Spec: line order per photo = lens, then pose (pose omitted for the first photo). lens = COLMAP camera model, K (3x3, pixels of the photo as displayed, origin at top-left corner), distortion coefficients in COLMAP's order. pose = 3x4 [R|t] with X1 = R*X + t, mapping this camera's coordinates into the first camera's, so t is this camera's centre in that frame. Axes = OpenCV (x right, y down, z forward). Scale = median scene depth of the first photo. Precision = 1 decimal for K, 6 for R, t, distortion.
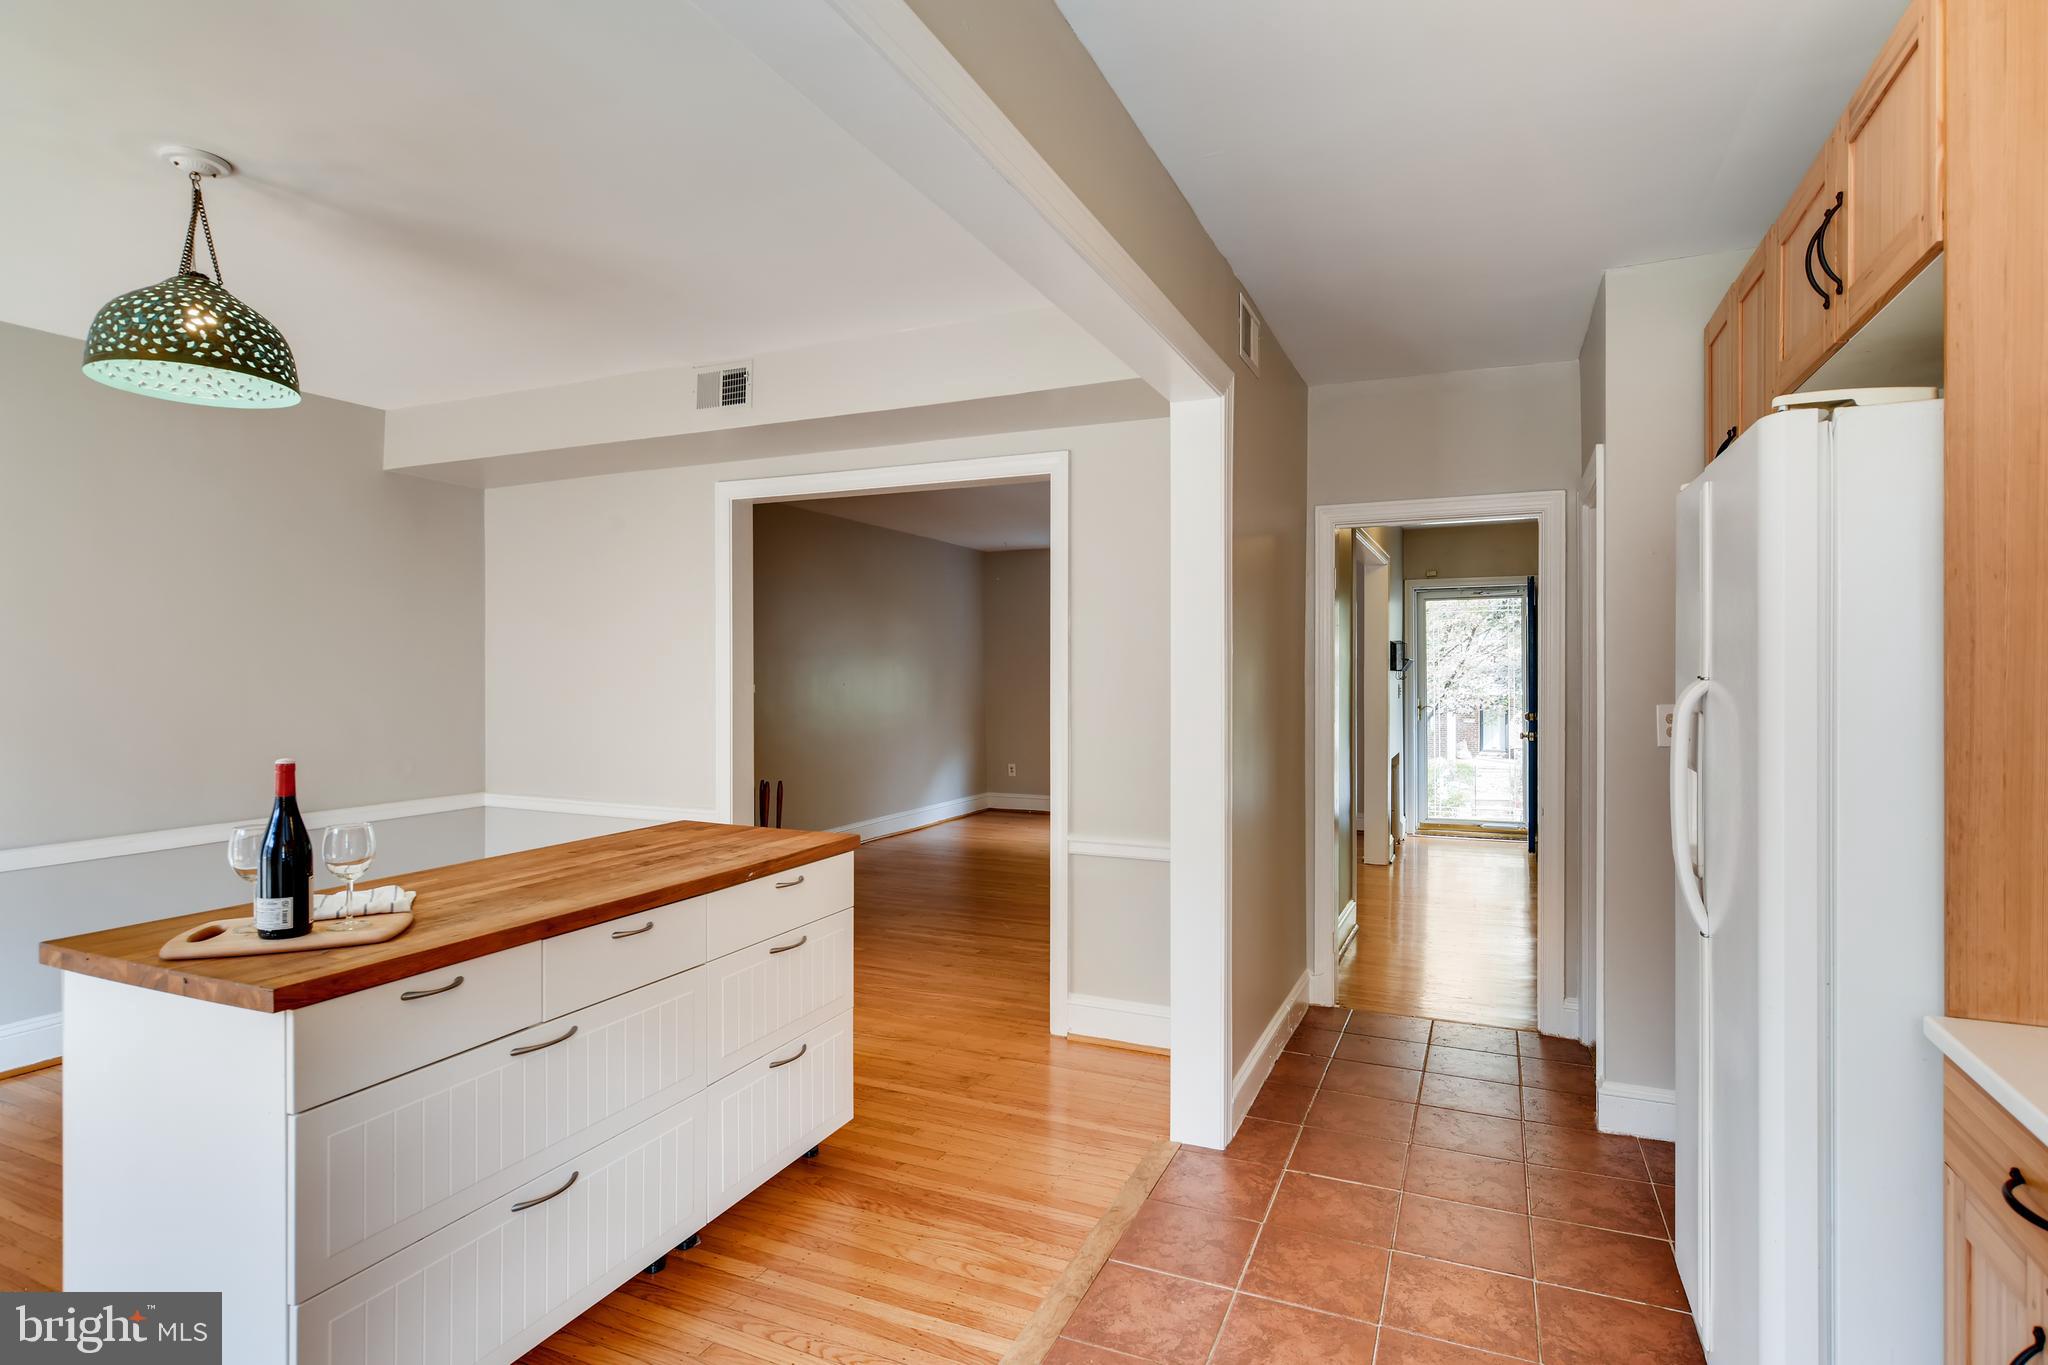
lens RADIAL K [[1041.3, 0, 1015.7], [0, 1041.3, 667.8], [0, 0, 1]] dist [-0.001952, 0.004584]
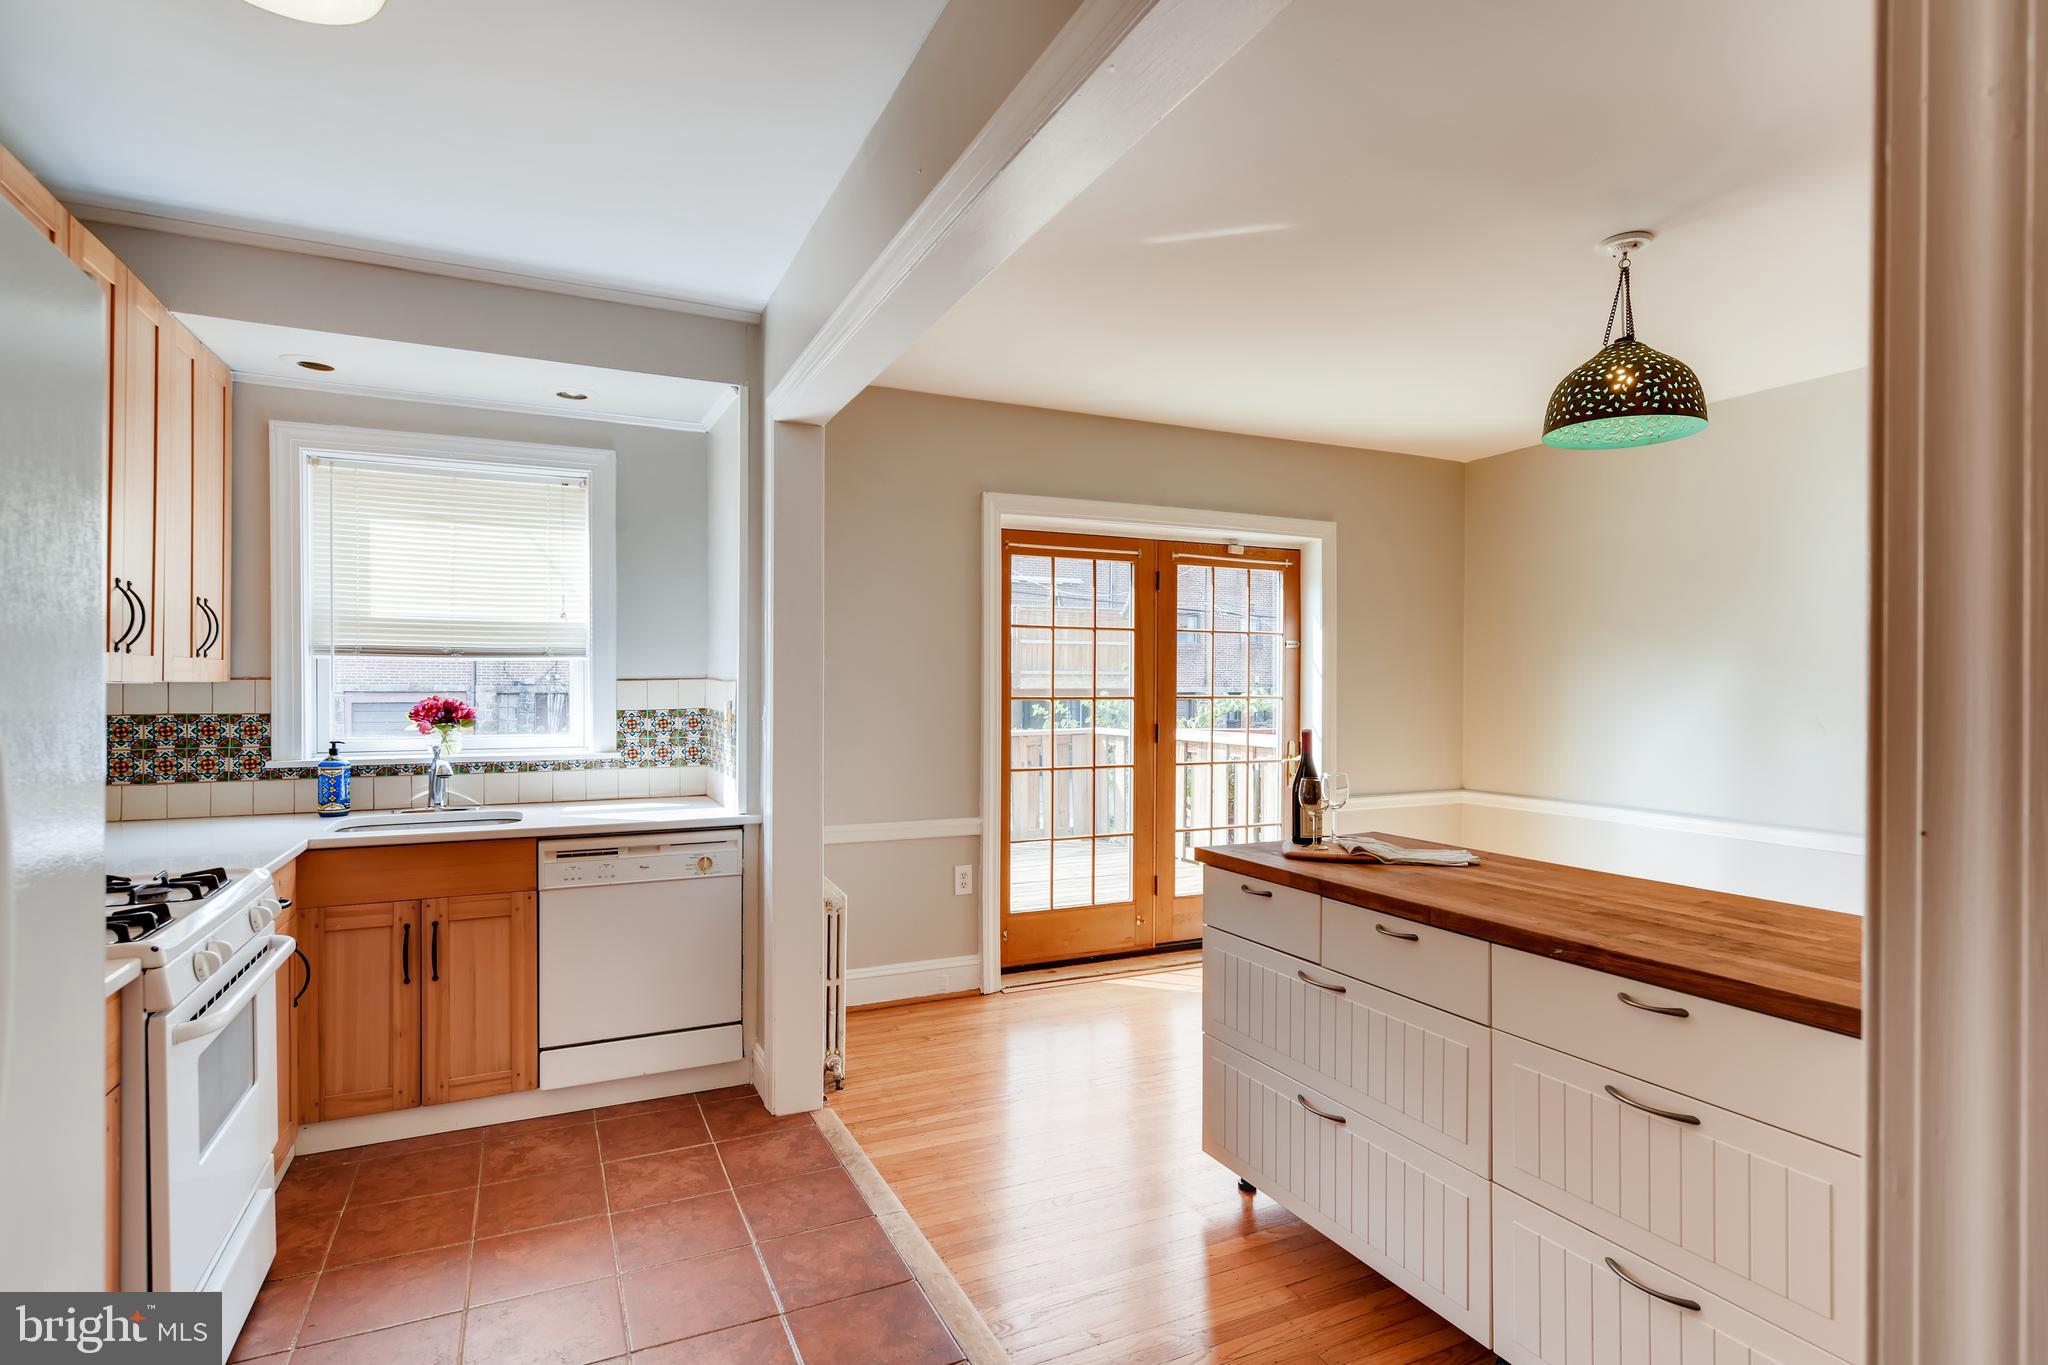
lens RADIAL K [[1041.3, 0, 1034.8], [0, 1041.3, 692.2], [0, 0, 1]] dist [-0.001952, 0.004584]
pose [[-0.628973, 0.010077, -0.777362, 0.568849], [0.003064, 0.999940, 0.010483, 0.015981], [0.777421, 0.004212, -0.628966, 1.277140]]
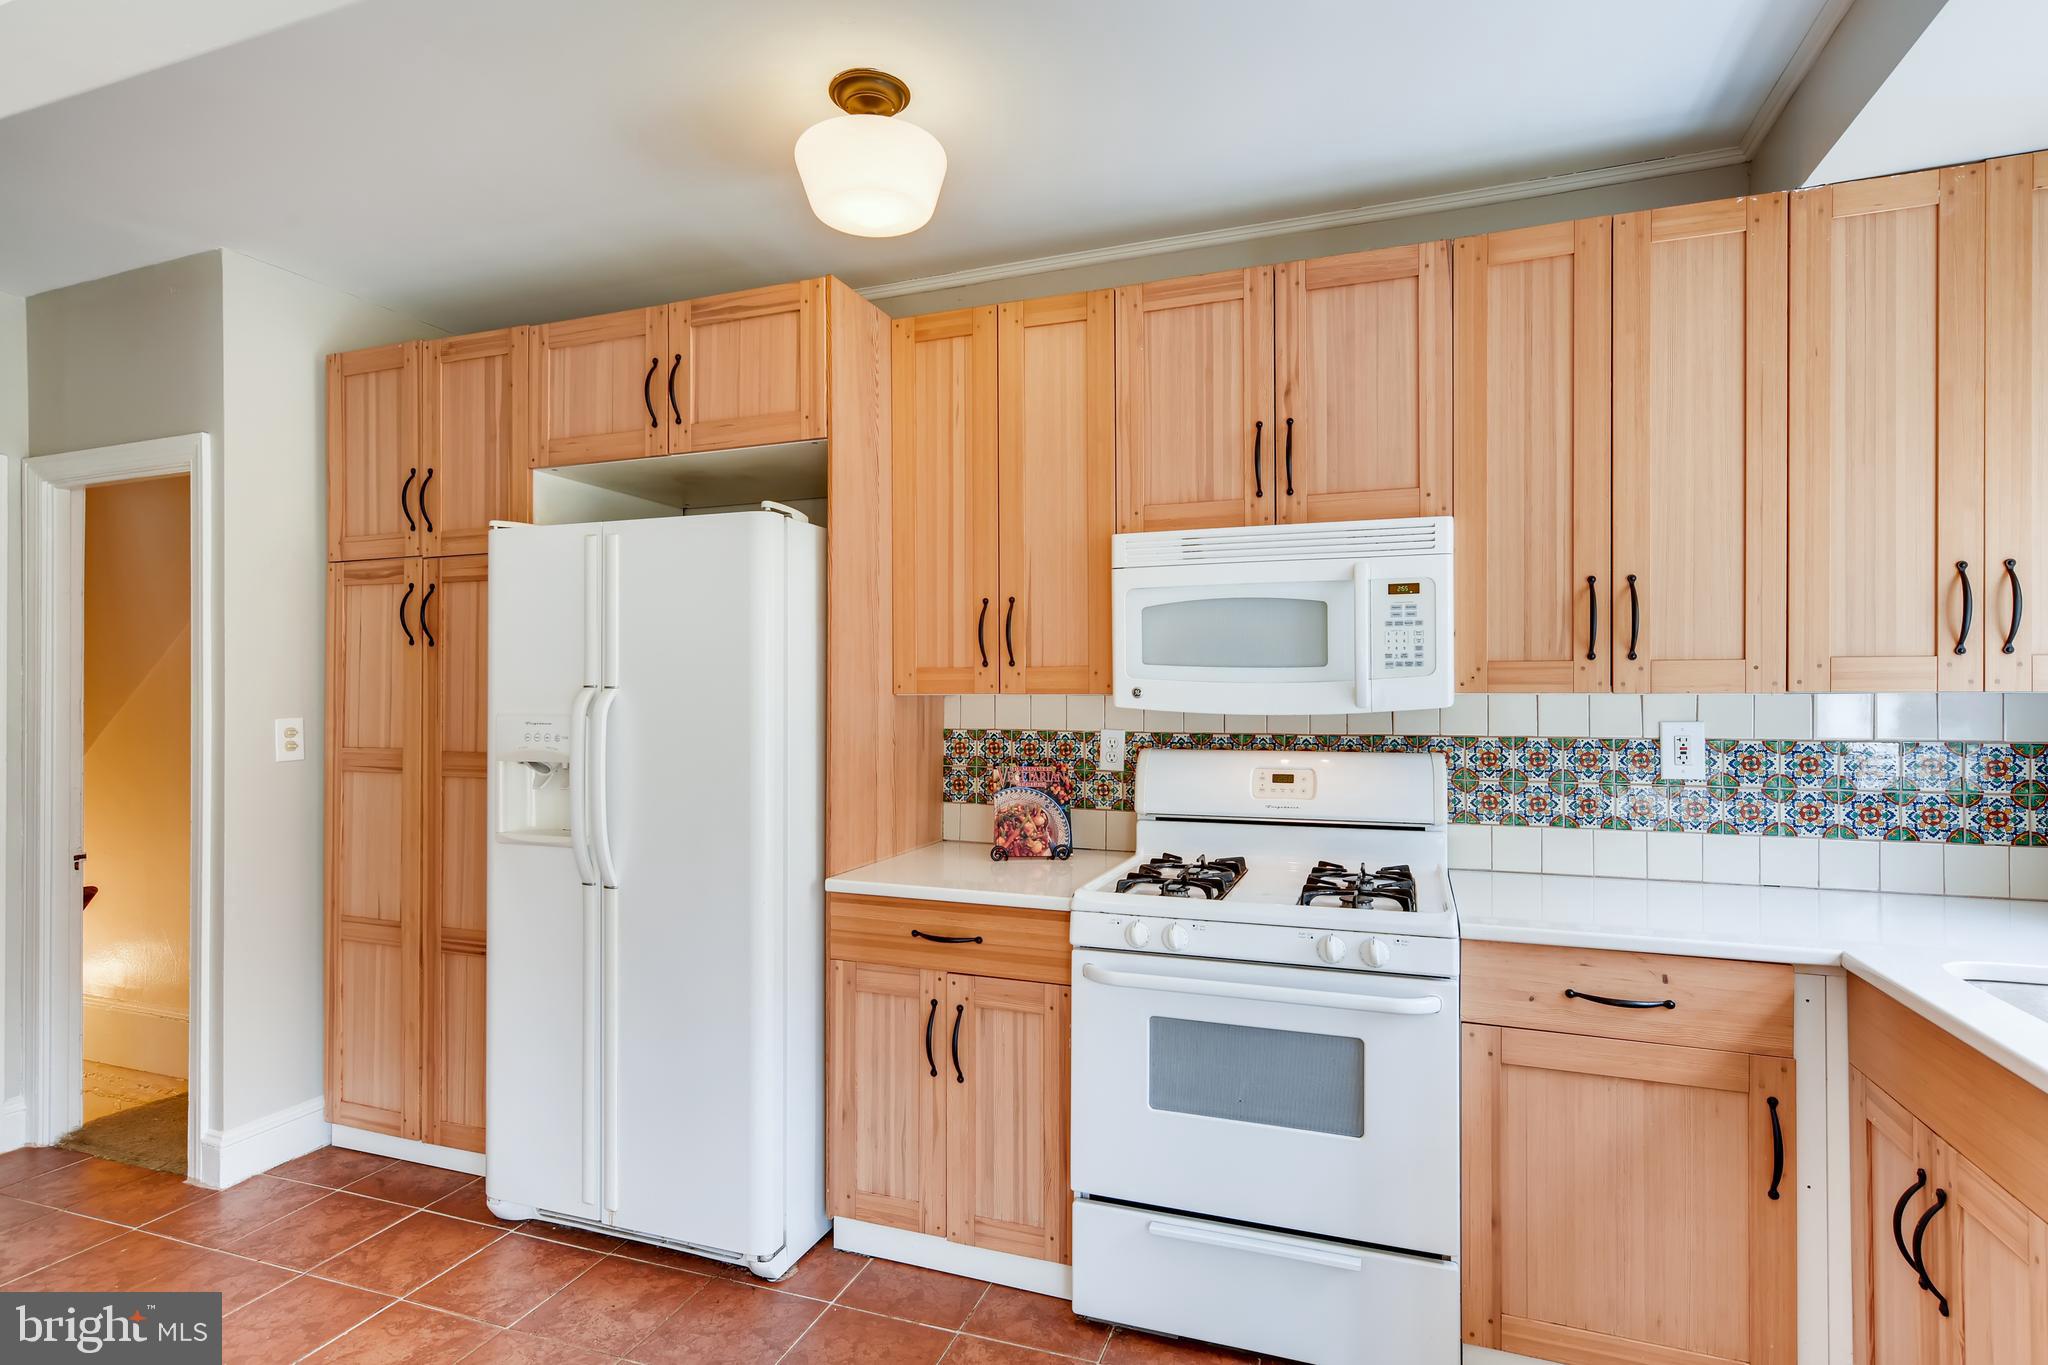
lens RADIAL K [[1041.3, 0, 1019.3], [0, 1041.3, 692.2], [0, 0, 1]] dist [-0.001952, 0.004584]
pose [[-0.080243, 0.007888, 0.996744, -0.531029], [-0.002028, 0.999965, -0.008076, 0.020720], [-0.996773, -0.002670, -0.080225, 0.492707]]
